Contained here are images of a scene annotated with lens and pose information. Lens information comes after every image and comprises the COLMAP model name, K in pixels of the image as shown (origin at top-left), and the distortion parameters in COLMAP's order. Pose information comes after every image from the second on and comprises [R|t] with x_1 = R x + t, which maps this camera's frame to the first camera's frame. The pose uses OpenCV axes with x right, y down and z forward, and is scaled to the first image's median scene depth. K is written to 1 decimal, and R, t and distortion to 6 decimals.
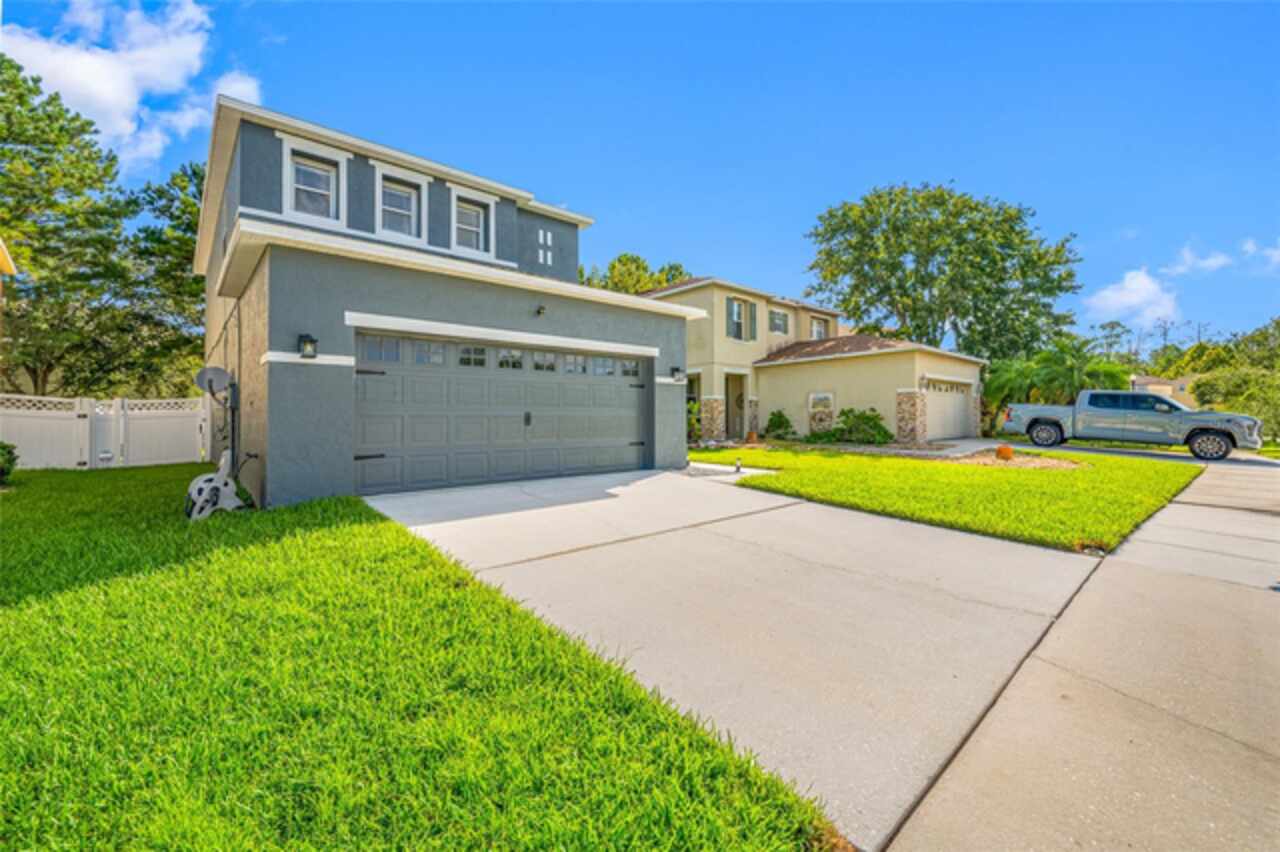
lens RADIAL K [[526.0, 0, 659.9], [0, 526.0, 407.3], [0, 0, 1]] dist [-0.000946, 0.000623]
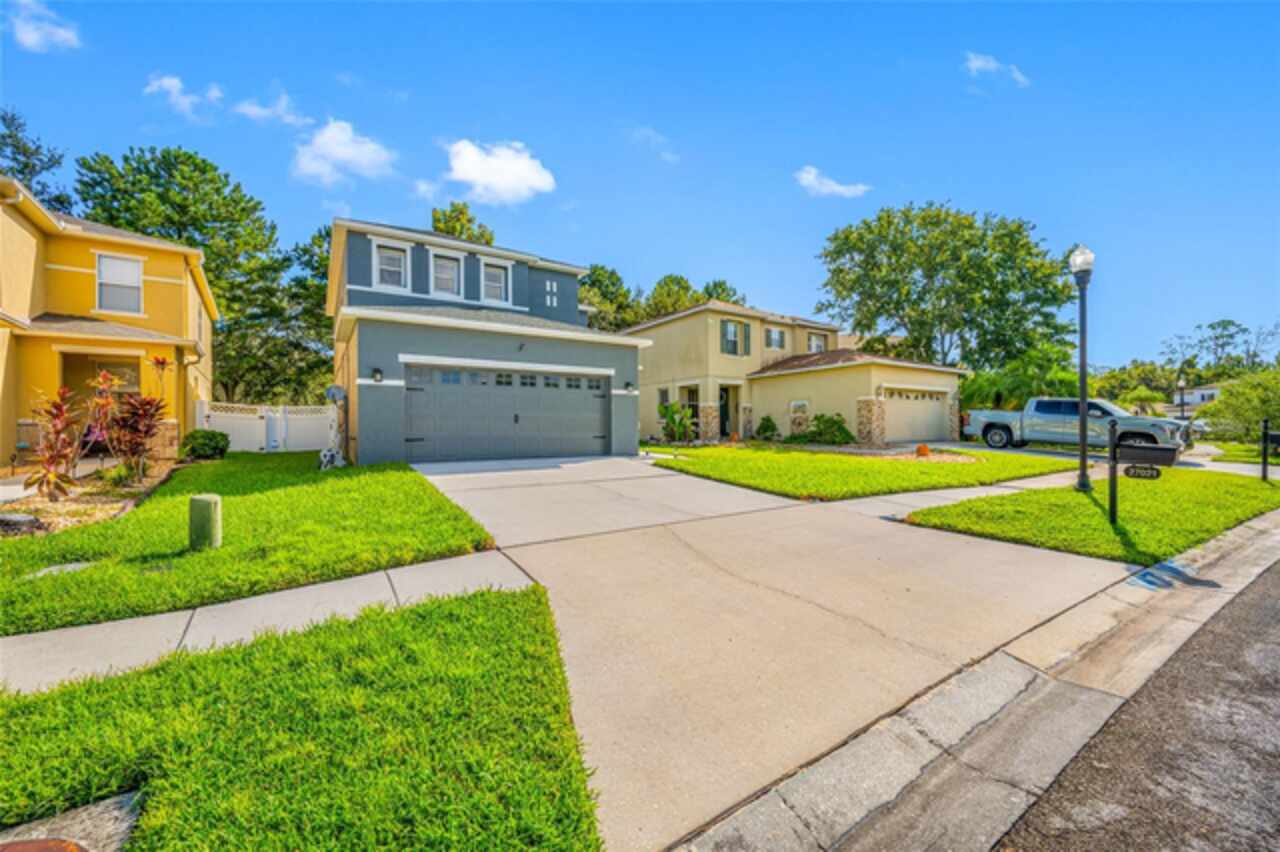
lens RADIAL K [[505.2, 0, 640.0], [0, 505.2, 426.0], [0, 0, 1]] dist [-0.000008, -0.000022]
pose [[0.984217, 0.006504, -0.176847, 0.128391], [-0.002523, 0.999739, 0.022722, 0.003432], [0.176948, -0.021917, 0.983976, -0.133178]]
